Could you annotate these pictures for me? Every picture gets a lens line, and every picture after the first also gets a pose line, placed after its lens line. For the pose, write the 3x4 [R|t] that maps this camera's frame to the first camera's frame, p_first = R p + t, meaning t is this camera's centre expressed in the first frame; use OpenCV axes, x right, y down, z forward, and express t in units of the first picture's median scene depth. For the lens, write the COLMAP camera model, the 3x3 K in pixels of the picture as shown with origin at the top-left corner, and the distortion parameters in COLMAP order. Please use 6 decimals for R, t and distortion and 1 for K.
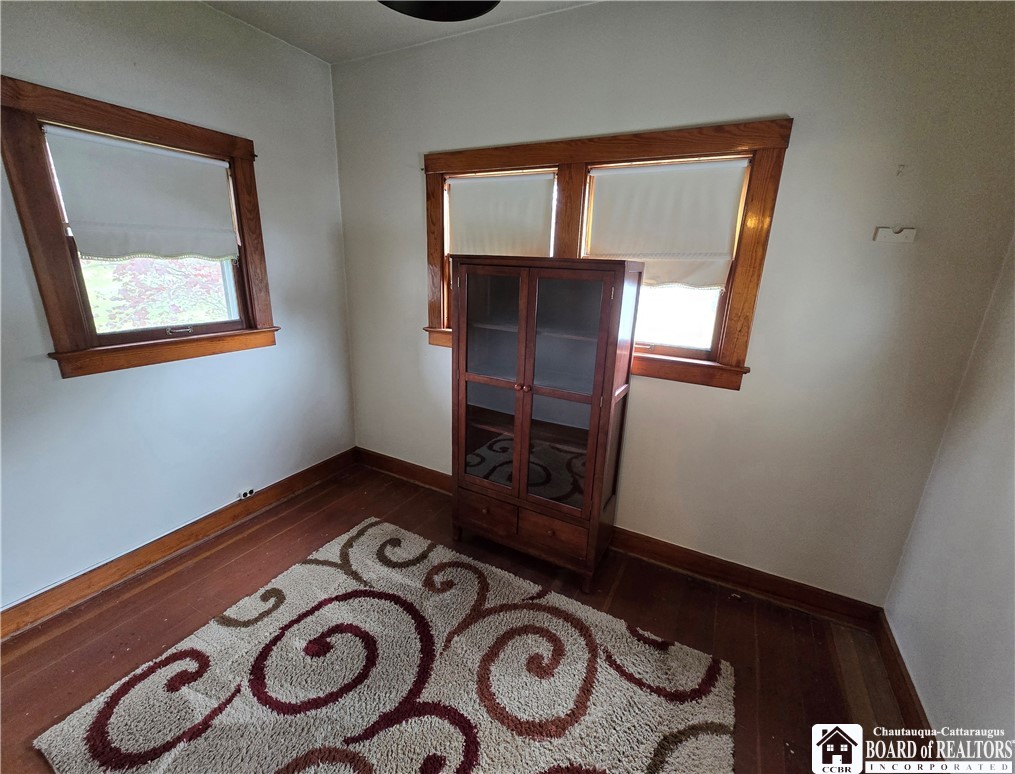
lens RADIAL K [[430.1, 0, 507.5], [0, 430.1, 387.0], [0, 0, 1]] dist [0.000100, -0.000010]
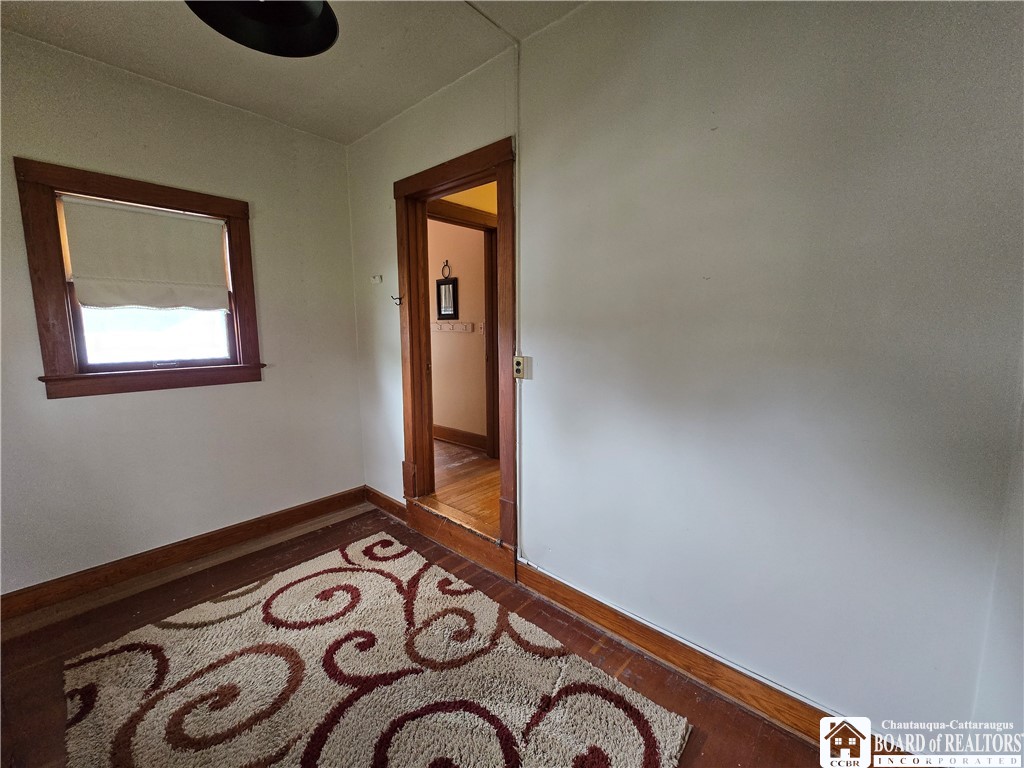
lens RADIAL K [[416.8, 0, 510.4], [0, 416.8, 381.8], [0, 0, 1]] dist [-0.000897, -0.000188]
pose [[-0.971937, -0.060428, 0.227348, -0.752114], [0.036733, 0.915605, 0.400397, -0.344495], [-0.232356, 0.397512, -0.887691, 1.495251]]
